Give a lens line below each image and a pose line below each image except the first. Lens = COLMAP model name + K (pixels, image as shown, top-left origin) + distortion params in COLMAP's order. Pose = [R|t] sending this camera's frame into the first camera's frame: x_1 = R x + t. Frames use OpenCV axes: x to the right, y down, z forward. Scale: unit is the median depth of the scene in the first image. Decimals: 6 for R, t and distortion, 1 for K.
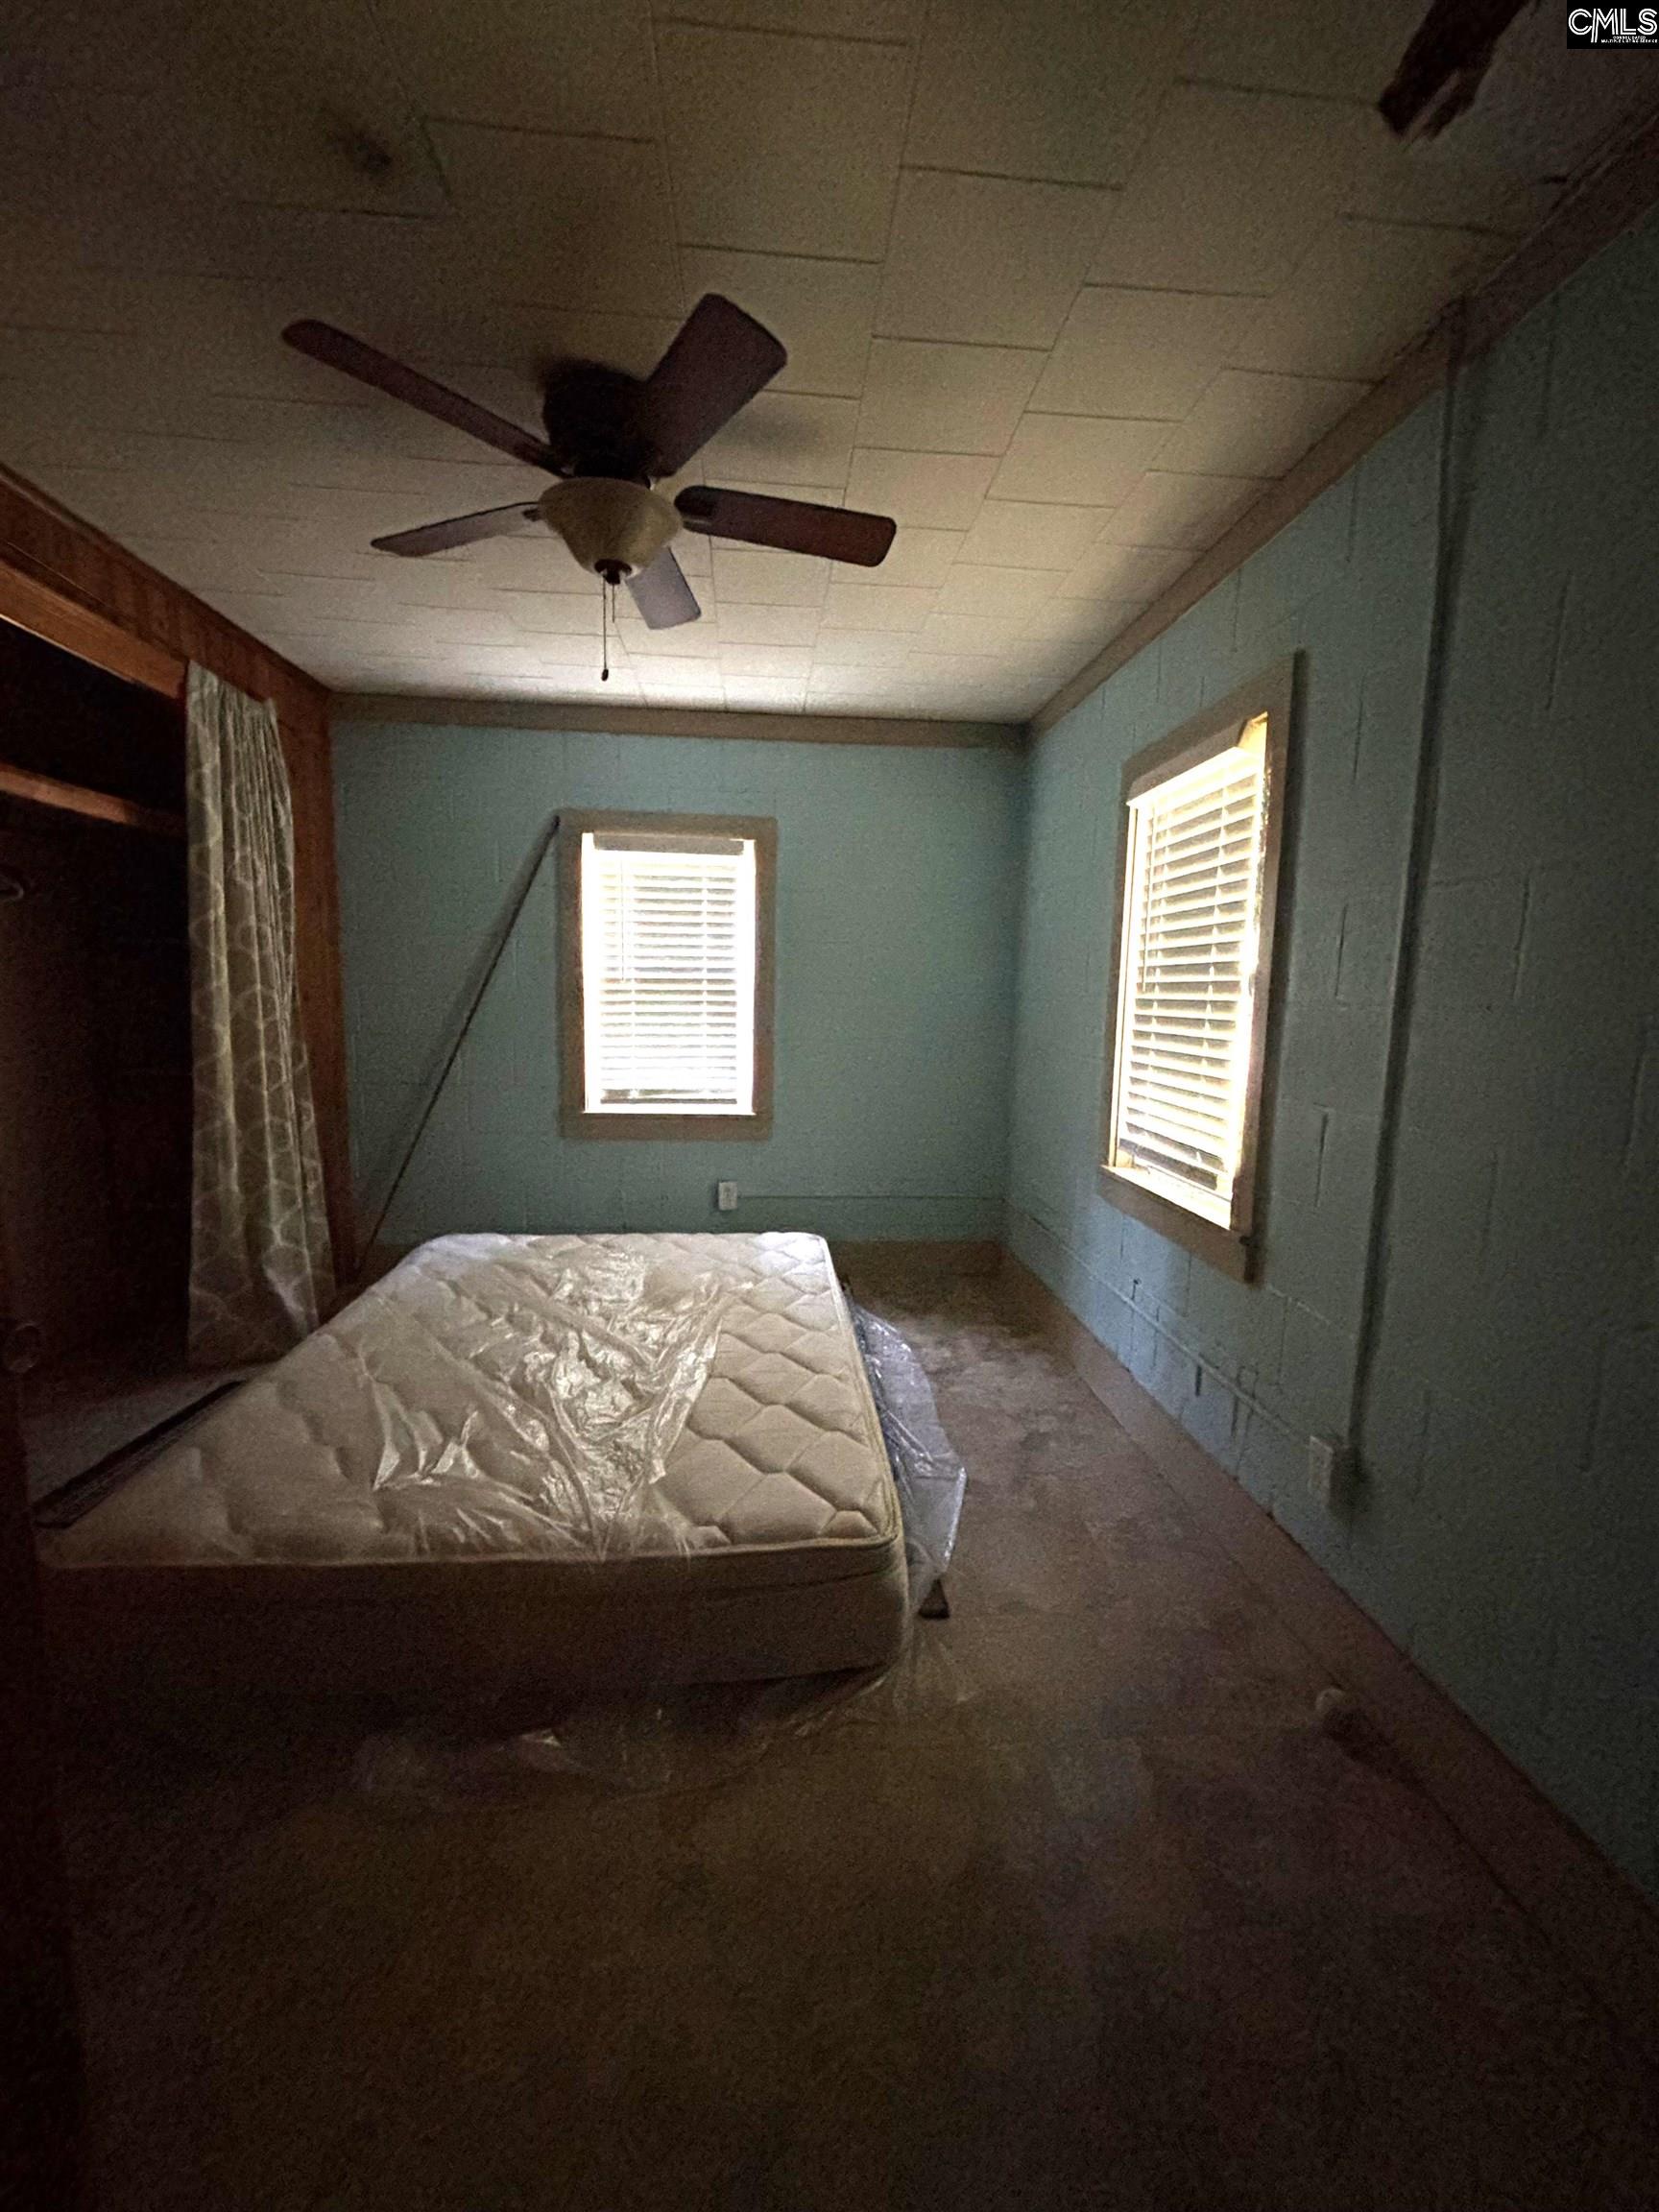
lens RADIAL K [[895.4, 0, 819.2], [0, 895.4, 1100.5], [0, 0, 1]] dist [-0.000963, -0.000247]
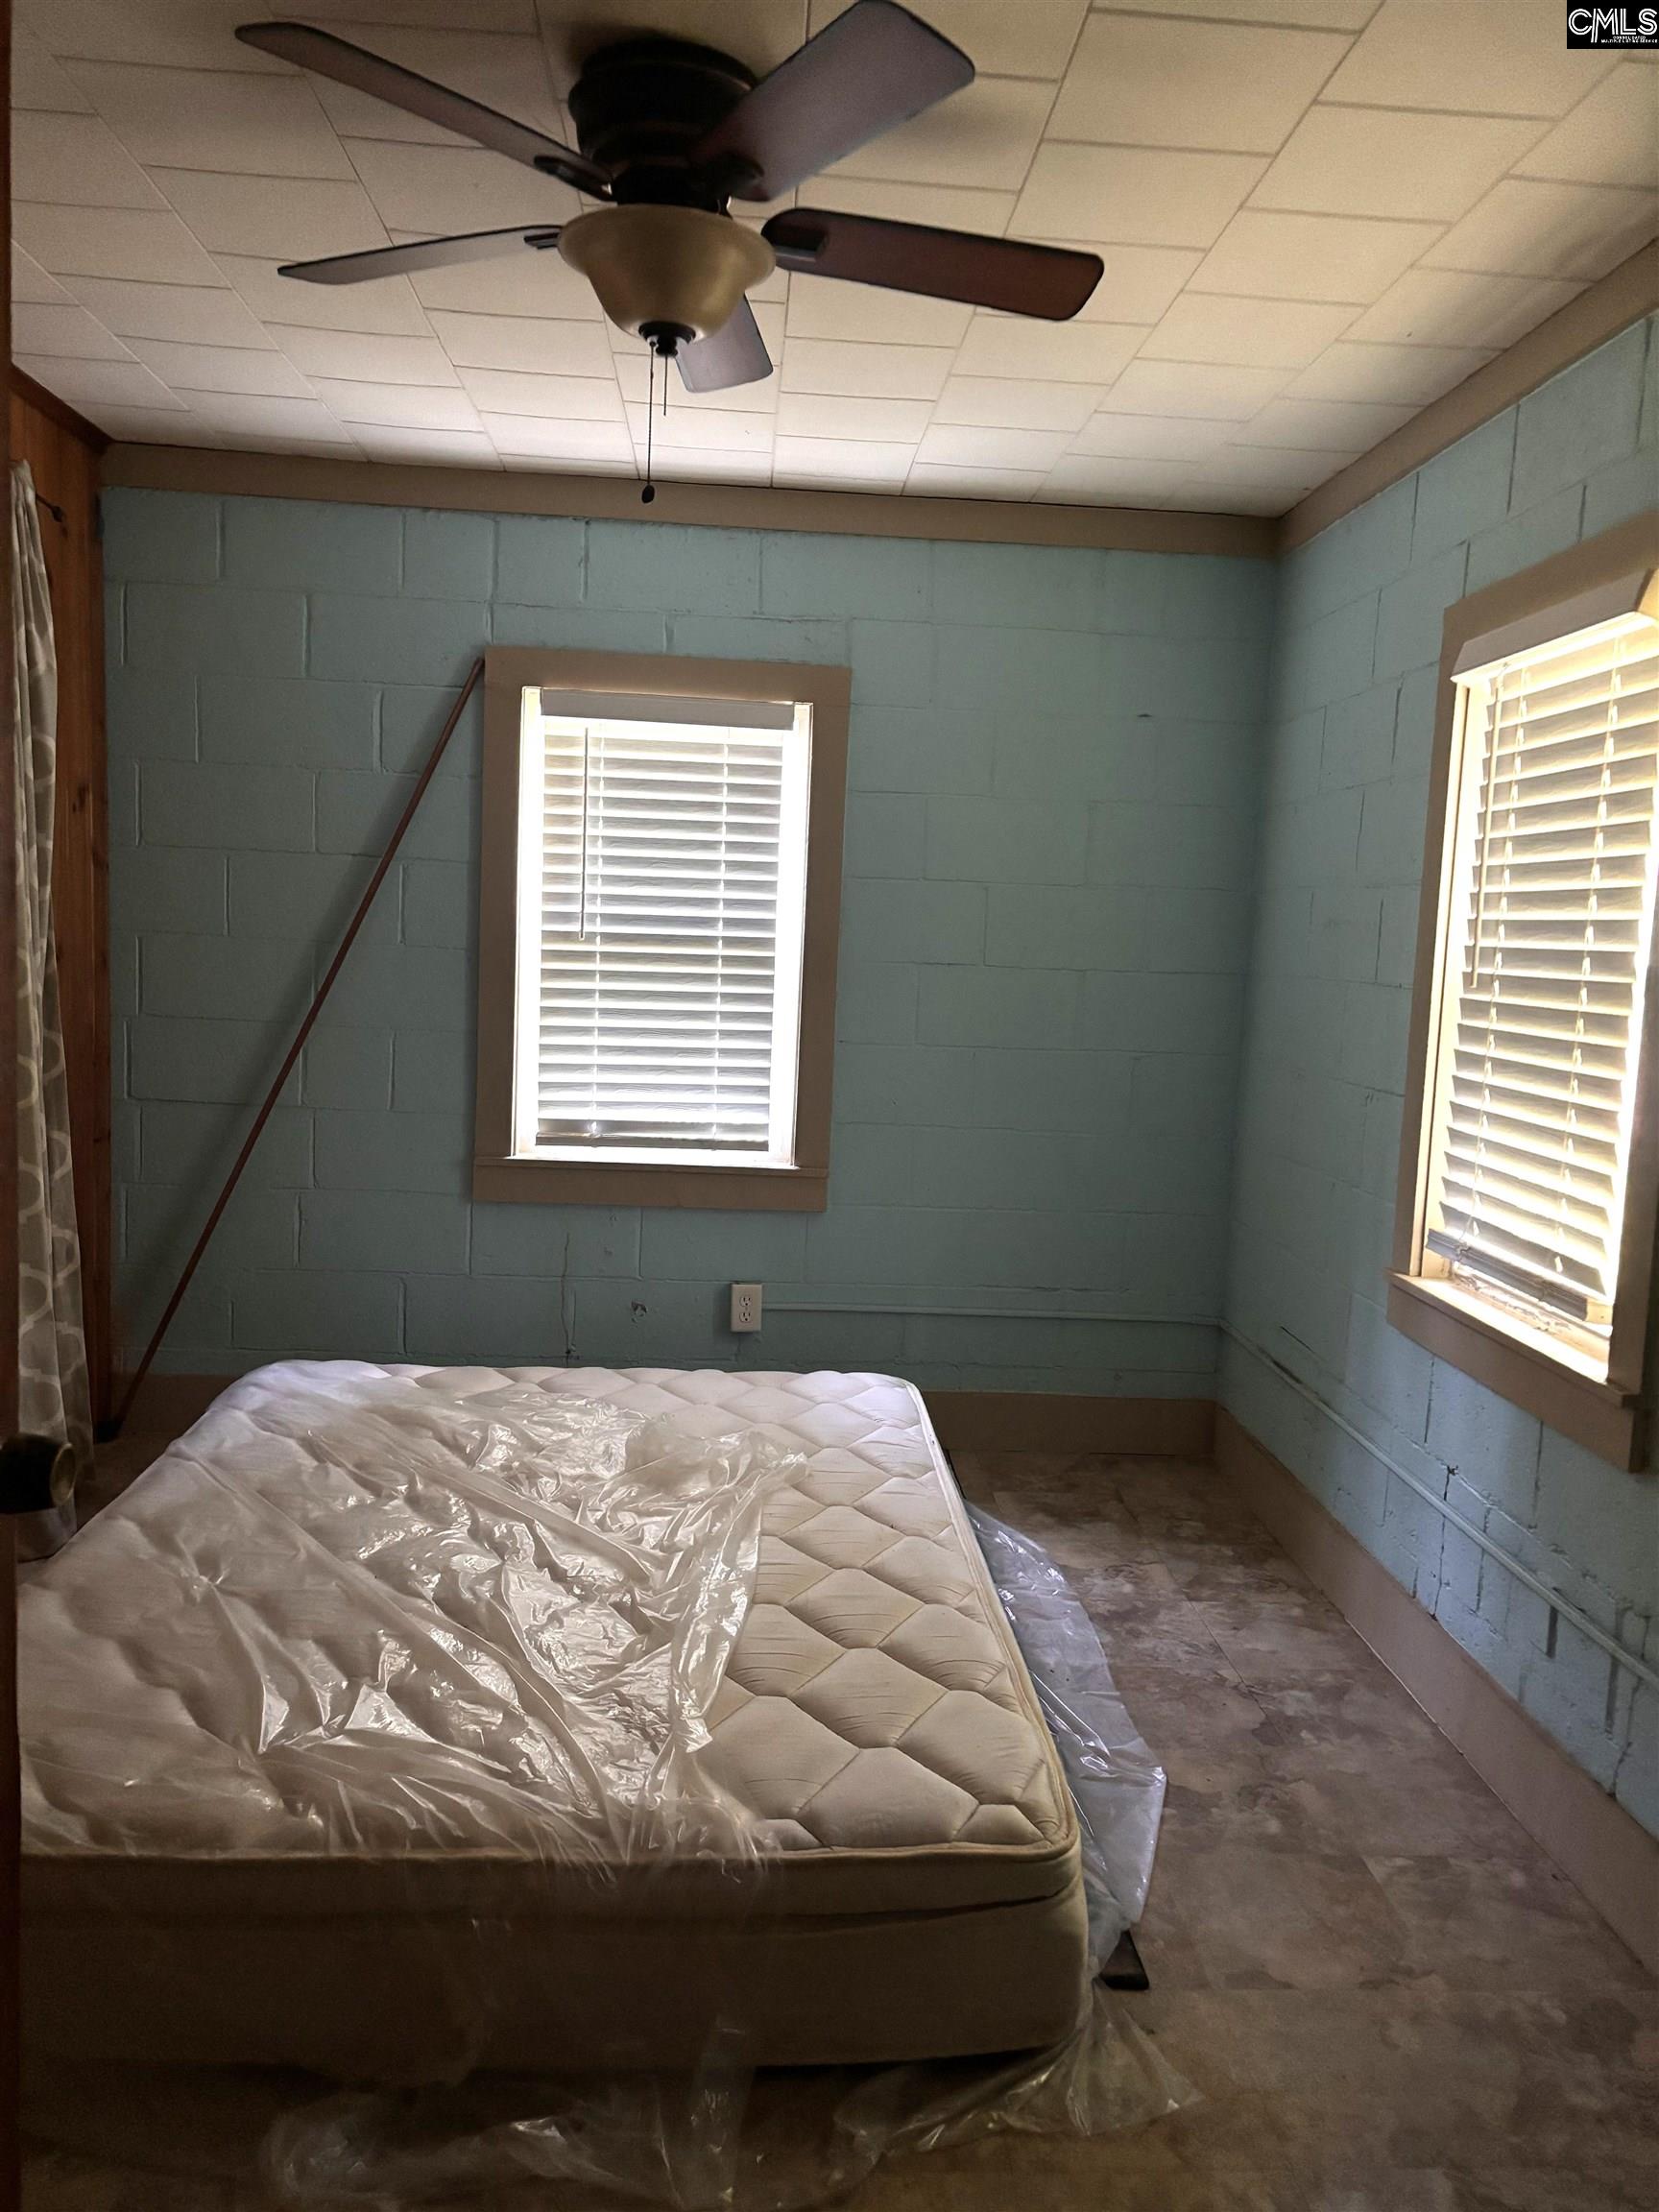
lens RADIAL K [[1672.9, 0, 829.5], [0, 1672.9, 1106.0], [0, 0, 1]] dist [0.011443, 0.000608]
pose [[0.999601, 0.025241, -0.012705, -0.063147], [-0.025453, 0.999535, -0.016784, -0.013630], [0.012275, 0.017100, 0.999778, -0.153922]]
